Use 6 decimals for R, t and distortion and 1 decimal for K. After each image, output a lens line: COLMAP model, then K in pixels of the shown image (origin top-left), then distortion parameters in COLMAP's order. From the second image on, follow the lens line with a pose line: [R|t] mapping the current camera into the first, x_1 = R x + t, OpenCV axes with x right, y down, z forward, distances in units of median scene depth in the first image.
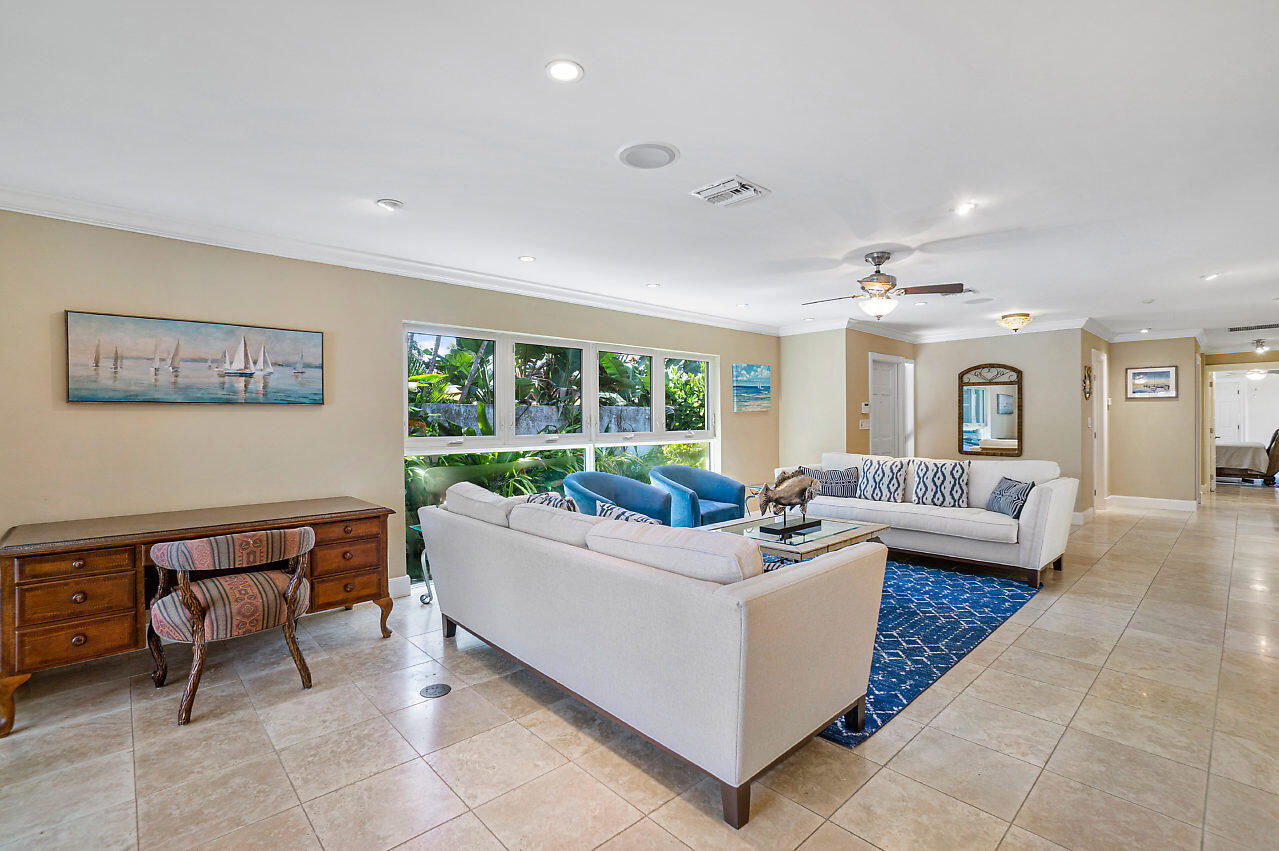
lens RADIAL K [[569.2, 0, 632.9], [0, 569.2, 412.0], [0, 0, 1]] dist [-0.038570, 0.016061]
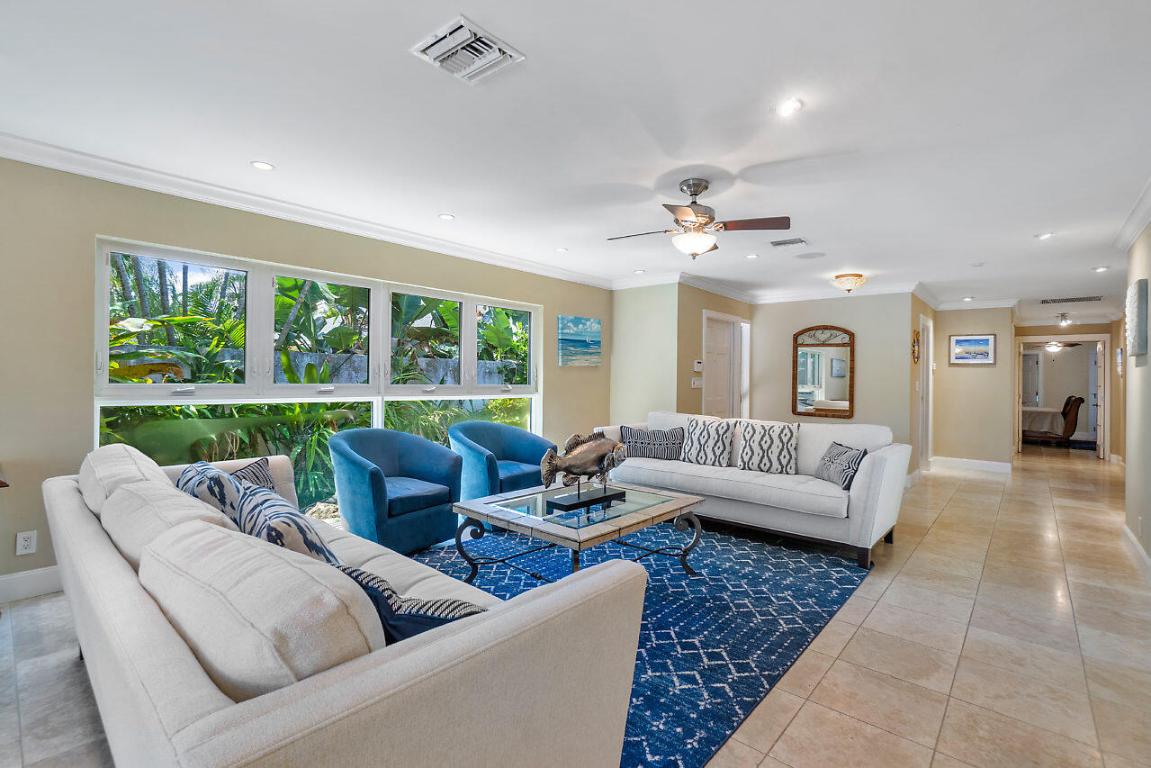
lens RADIAL K [[502.7, 0, 547.0], [0, 502.7, 362.1], [0, 0, 1]] dist [-0.037993, 0.012314]
pose [[0.998223, 0.024665, 0.054252, 0.140605], [-0.023842, 0.999591, -0.015775, 0.008573], [-0.054619, 0.014453, 0.998403, 0.206658]]
